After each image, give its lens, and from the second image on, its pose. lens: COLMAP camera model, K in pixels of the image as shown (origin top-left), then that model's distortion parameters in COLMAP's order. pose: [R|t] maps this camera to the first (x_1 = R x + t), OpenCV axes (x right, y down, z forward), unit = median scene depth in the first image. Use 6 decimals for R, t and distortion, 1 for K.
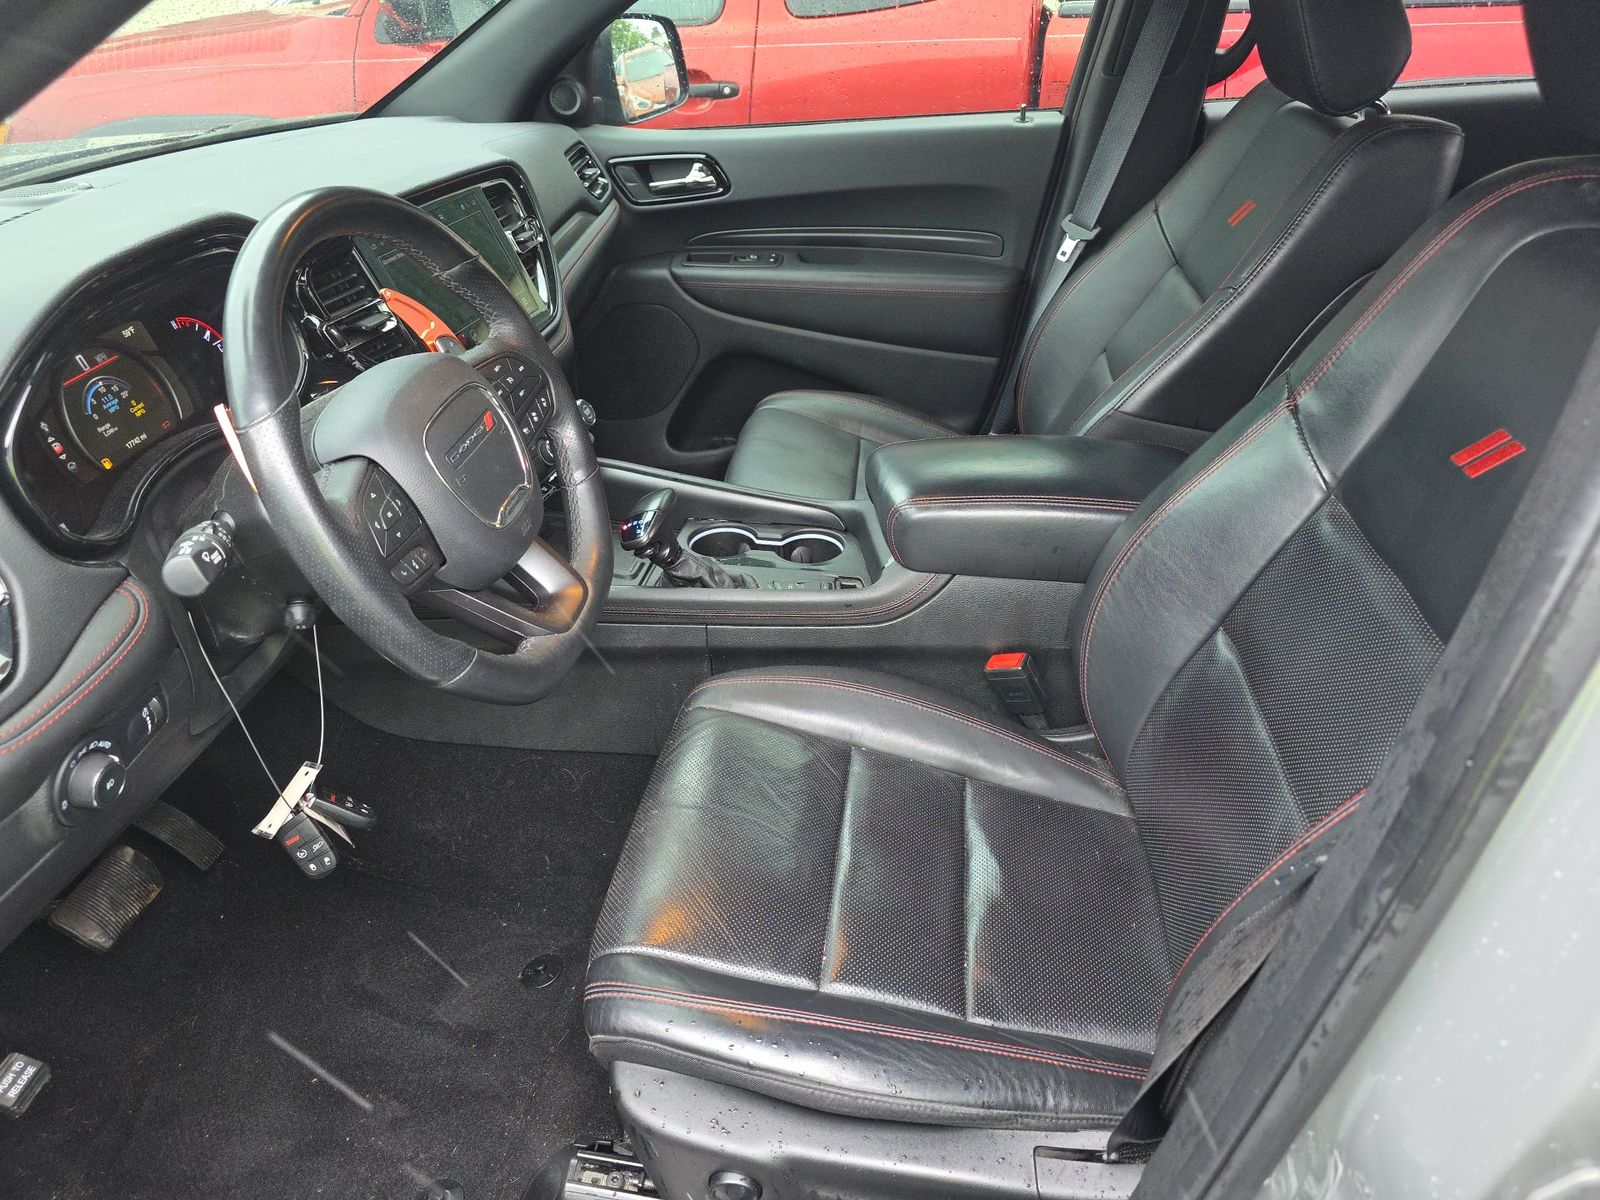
lens RADIAL K [[1082.1, 0, 797.0], [0, 1082.1, 604.9], [0, 0, 1]] dist [0.047092, -0.046608]
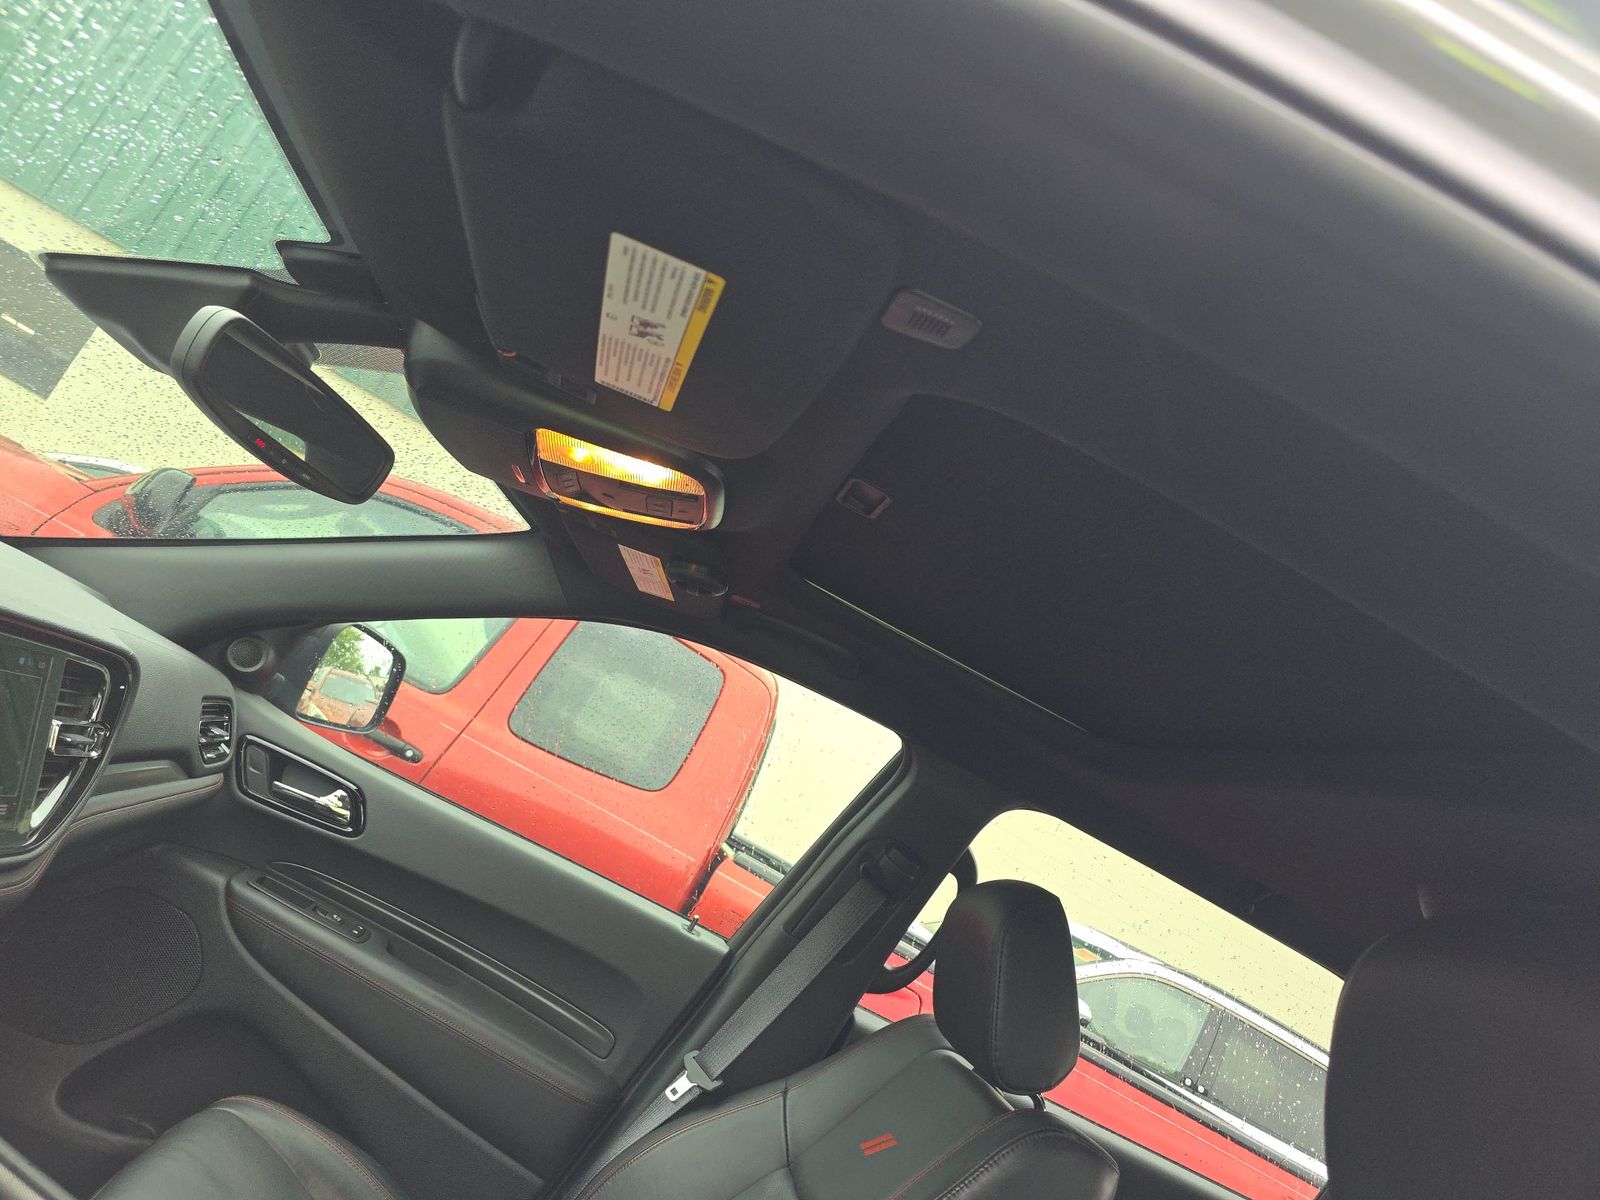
lens RADIAL K [[1082.1, 0, 824.9], [0, 1082.1, 623.6], [0, 0, 1]] dist [0.047092, -0.046608]
pose [[0.821660, 0.536507, 0.192447, -0.018267], [-0.290498, 0.684674, -0.668456, -0.040199], [-0.490394, 0.493338, 0.718423, 0.159214]]
